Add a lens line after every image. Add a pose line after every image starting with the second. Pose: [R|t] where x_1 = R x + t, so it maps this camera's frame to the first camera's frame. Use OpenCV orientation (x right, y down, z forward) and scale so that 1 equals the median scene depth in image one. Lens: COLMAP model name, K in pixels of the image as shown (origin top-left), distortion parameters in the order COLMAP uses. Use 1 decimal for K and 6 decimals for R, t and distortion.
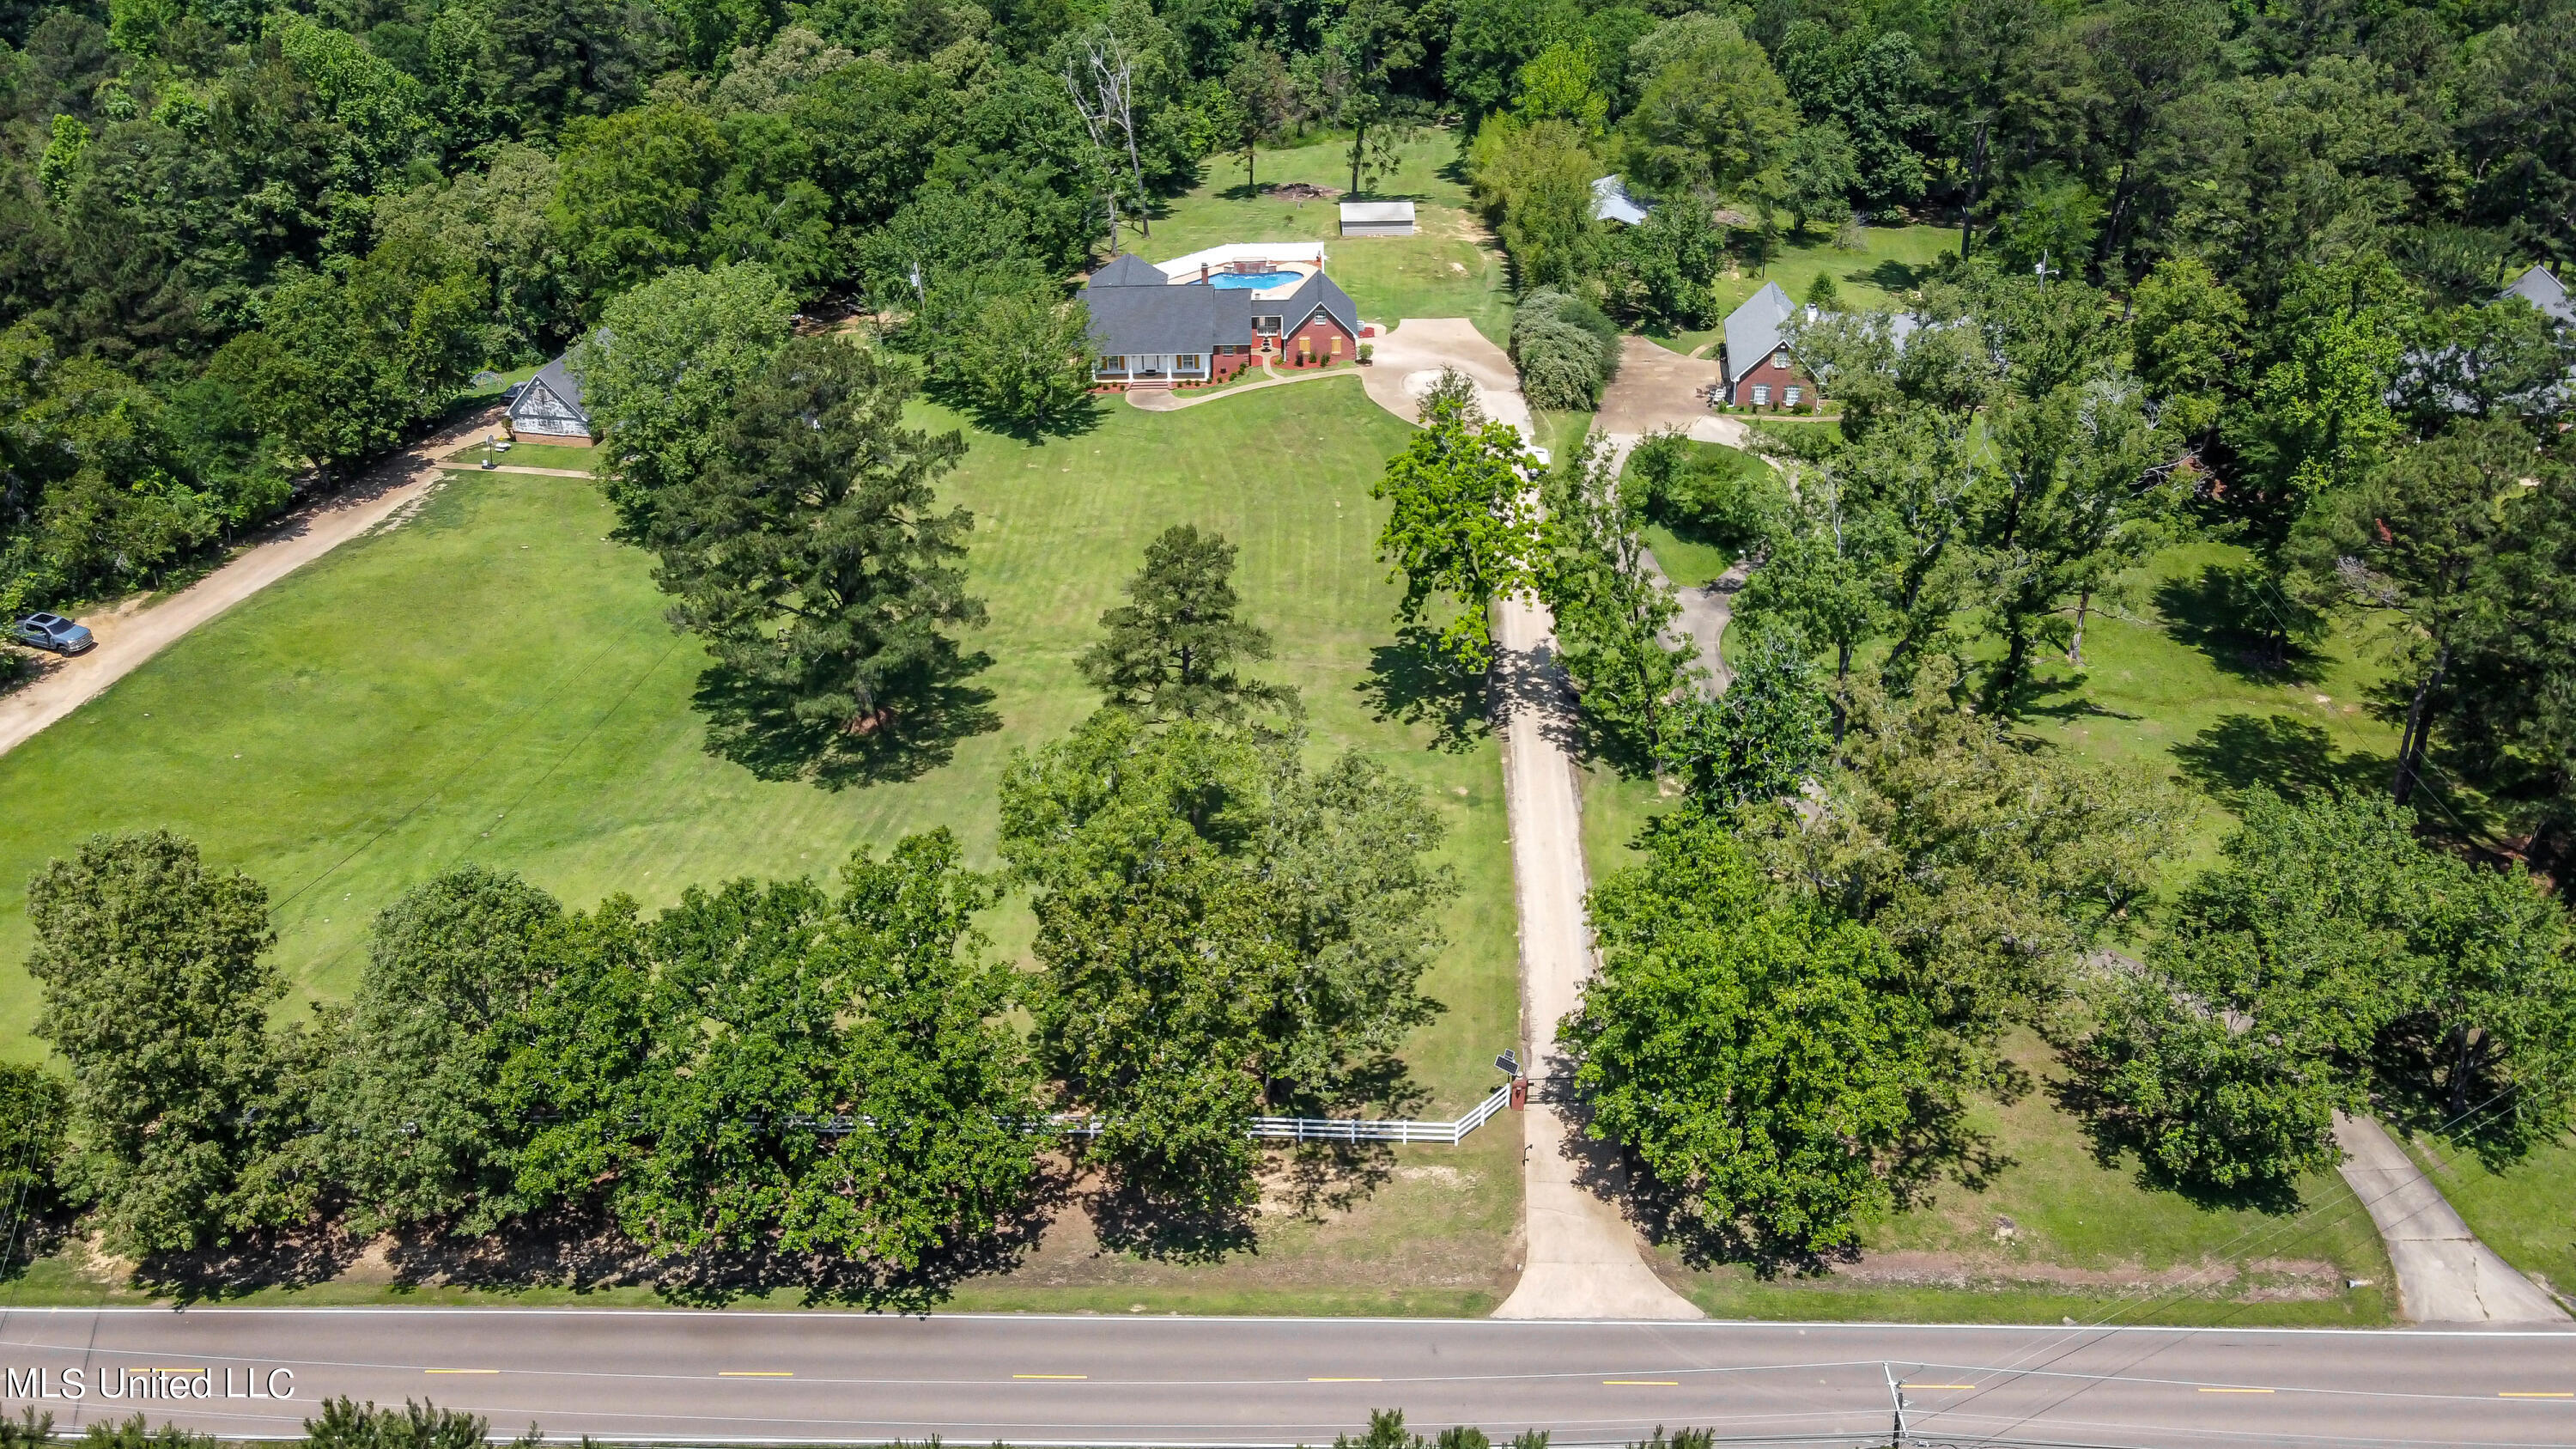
lens RADIAL K [[1994.5, 0, 1288.0], [0, 1994.5, 724.5], [0, 0, 1]] dist [-0.007409, 0.058586]
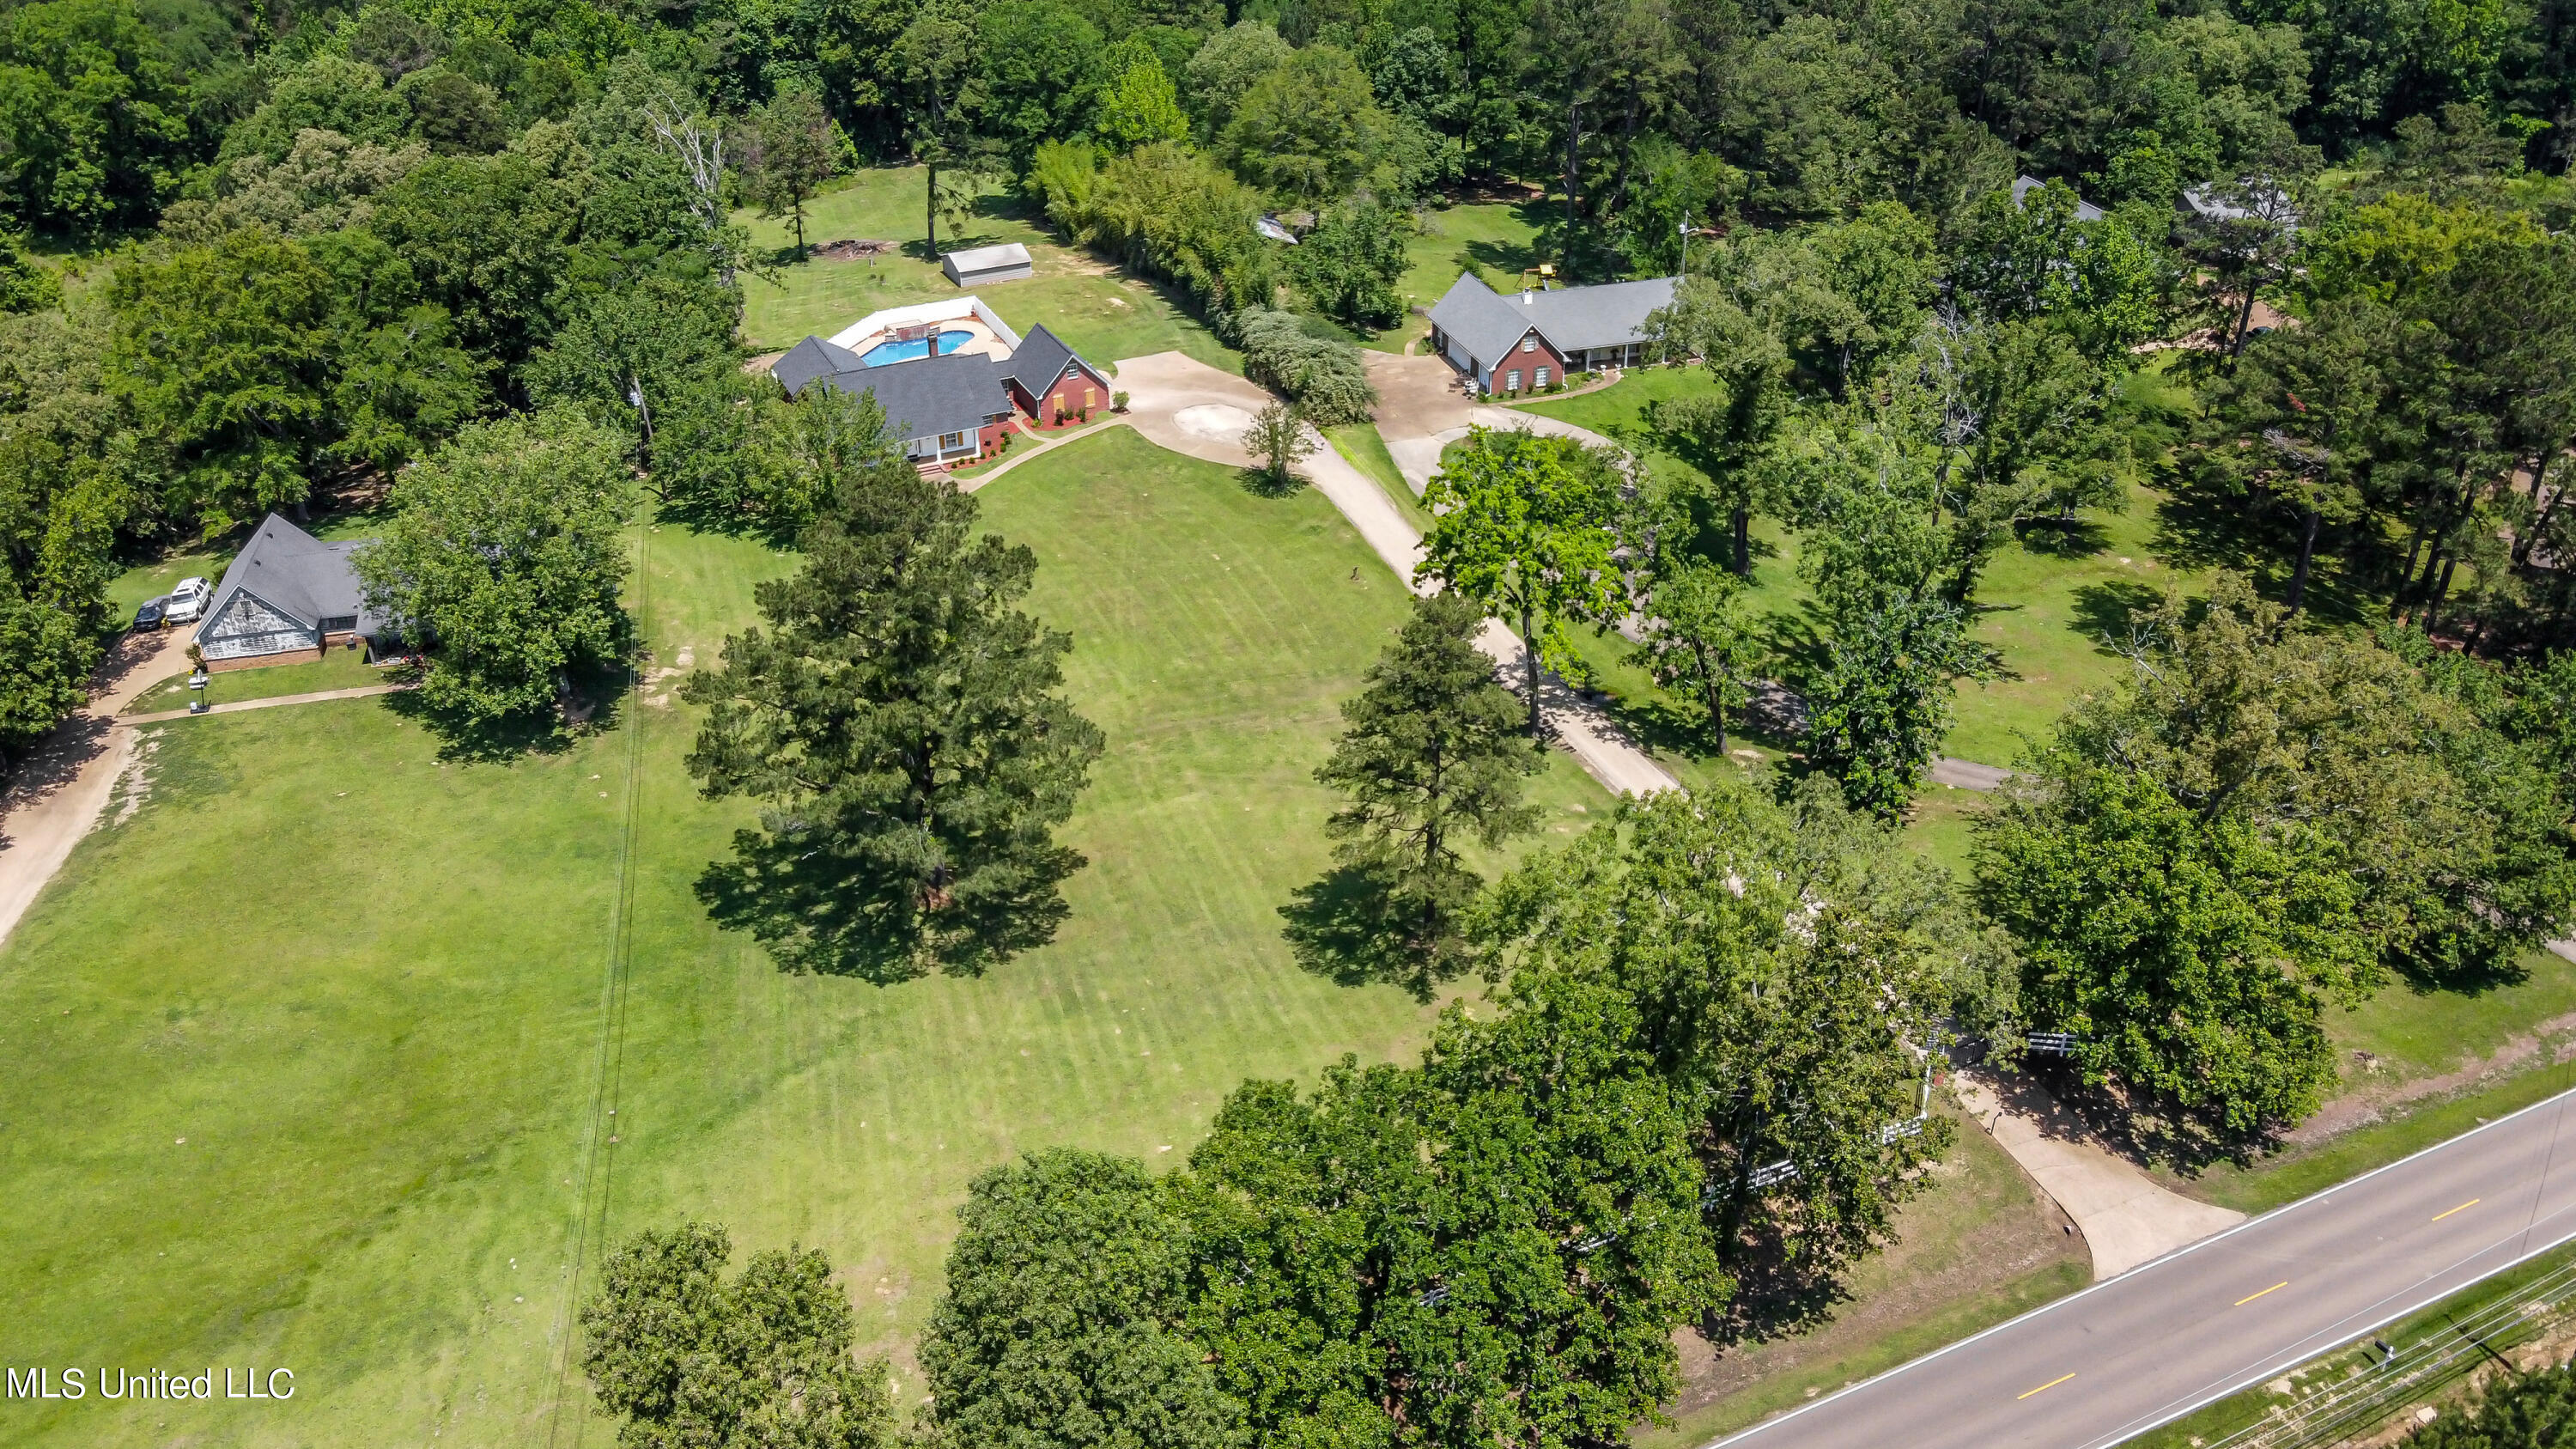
lens RADIAL K [[1994.5, 0, 1288.0], [0, 1994.5, 724.5], [0, 0, 1]] dist [-0.007409, 0.058586]
pose [[0.899272, -0.216557, 0.380017, -0.308710], [0.219393, 0.974957, 0.036419, -0.056405], [-0.378387, 0.050623, 0.924262, 0.101259]]
